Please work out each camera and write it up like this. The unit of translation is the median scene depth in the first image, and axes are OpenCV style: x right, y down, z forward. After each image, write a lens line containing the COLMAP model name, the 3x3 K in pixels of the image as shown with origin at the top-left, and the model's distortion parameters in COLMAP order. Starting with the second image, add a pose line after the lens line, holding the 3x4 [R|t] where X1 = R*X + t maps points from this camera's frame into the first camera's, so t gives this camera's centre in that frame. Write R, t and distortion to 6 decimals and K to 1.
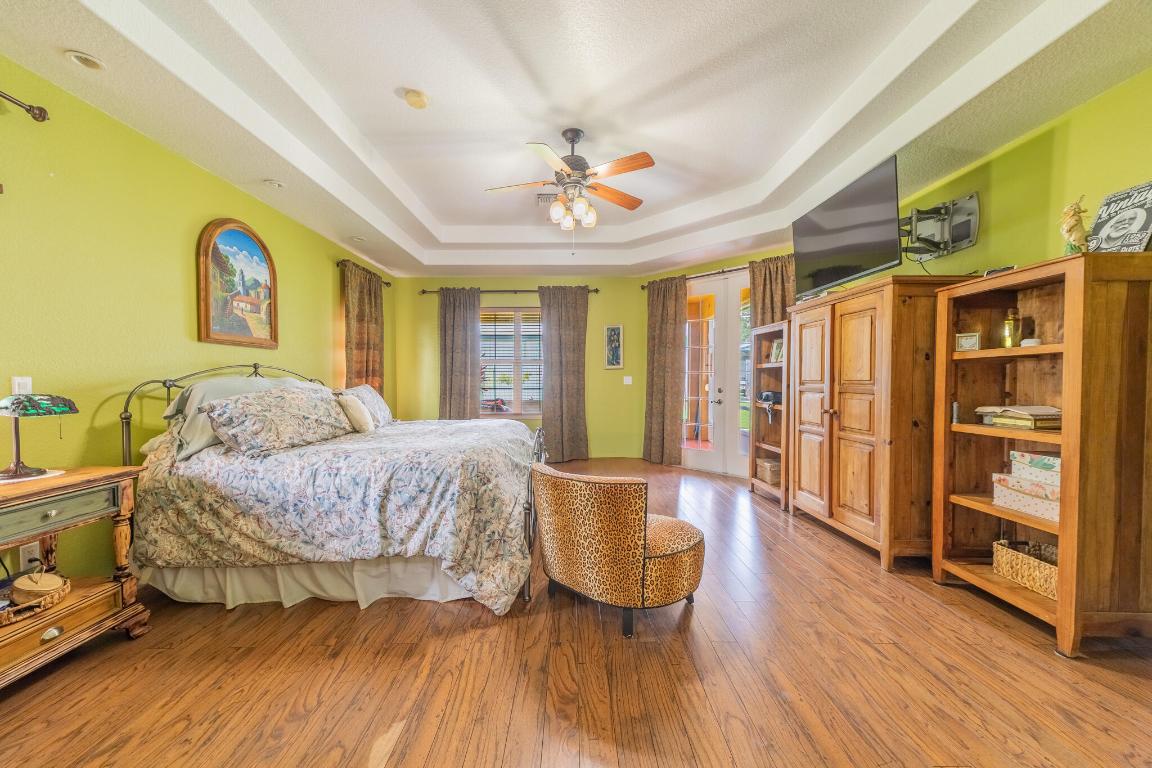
lens RADIAL K [[456.2, 0, 569.4], [0, 456.2, 392.0], [0, 0, 1]] dist [-0.088732, 0.028270]
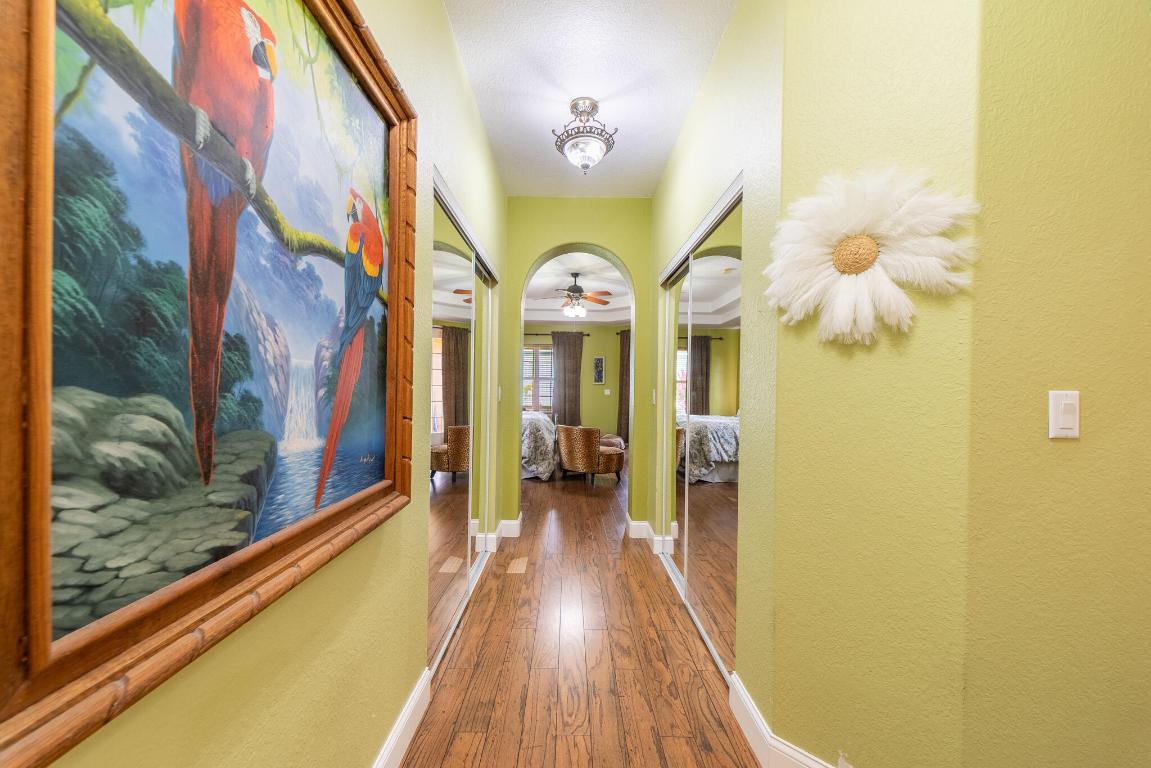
lens RADIAL K [[454.4, 0, 572.1], [0, 454.4, 391.4], [0, 0, 1]] dist [-0.075011, 0.024575]
pose [[0.999792, 0.016474, 0.012052, -0.034399], [-0.016159, 0.999537, -0.025797, 0.041748], [-0.012472, 0.025597, 0.999595, -1.565256]]
